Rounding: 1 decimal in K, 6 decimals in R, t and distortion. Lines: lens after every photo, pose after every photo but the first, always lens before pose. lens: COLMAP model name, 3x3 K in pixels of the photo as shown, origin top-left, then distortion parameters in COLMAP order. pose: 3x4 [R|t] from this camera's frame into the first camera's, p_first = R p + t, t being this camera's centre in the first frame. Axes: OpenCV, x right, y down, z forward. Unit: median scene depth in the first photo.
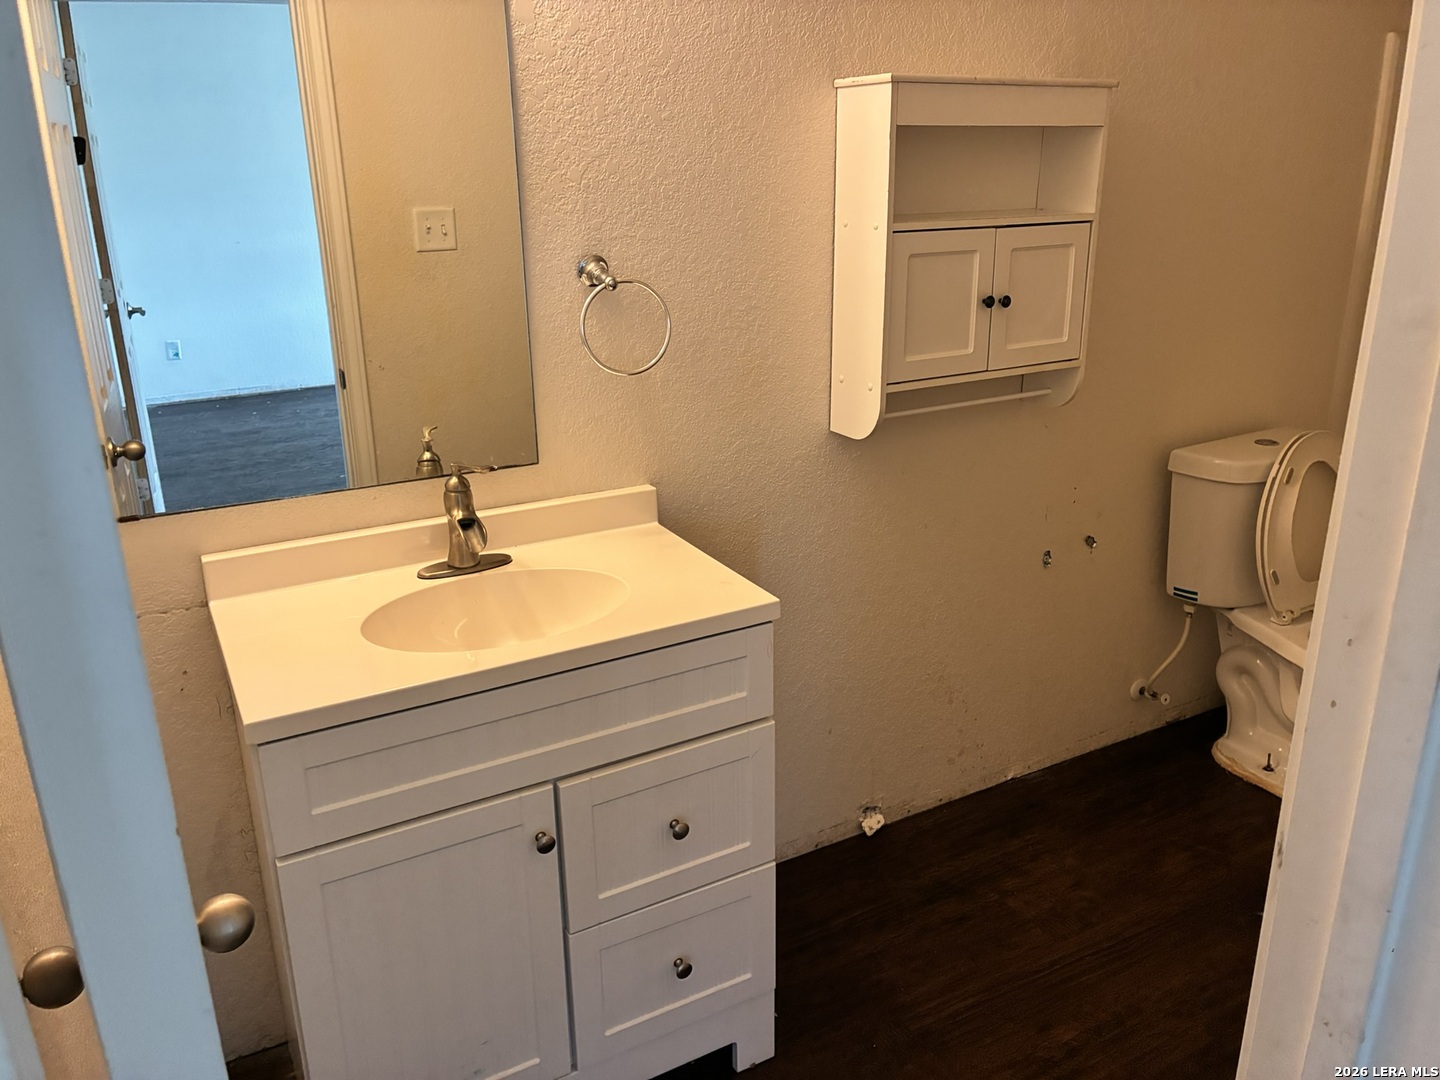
lens RADIAL K [[1113.4, 0, 721.0], [0, 1113.4, 541.3], [0, 0, 1]] dist [0.050648, -0.046443]
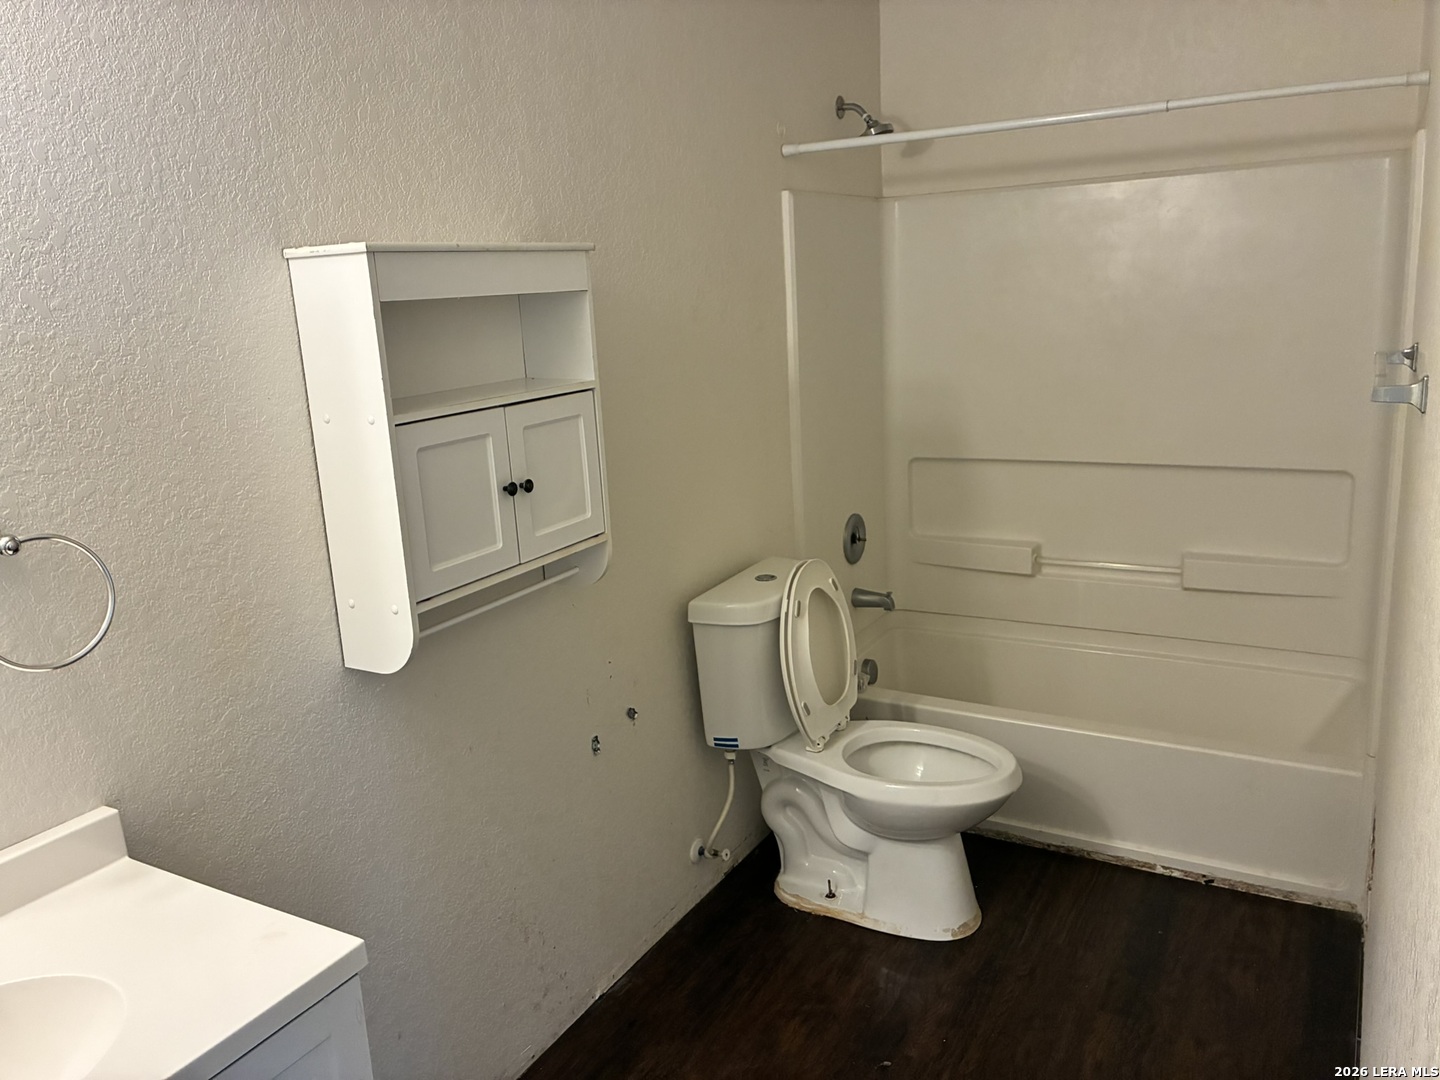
lens RADIAL K [[1113.4, 0, 708.0], [0, 1113.4, 534.8], [0, 0, 1]] dist [0.050648, -0.046443]
pose [[0.858924, -0.152184, 0.488968, -0.057970], [0.210891, 0.975216, -0.066930, -0.087661], [-0.466663, 0.160606, 0.869730, 0.177585]]
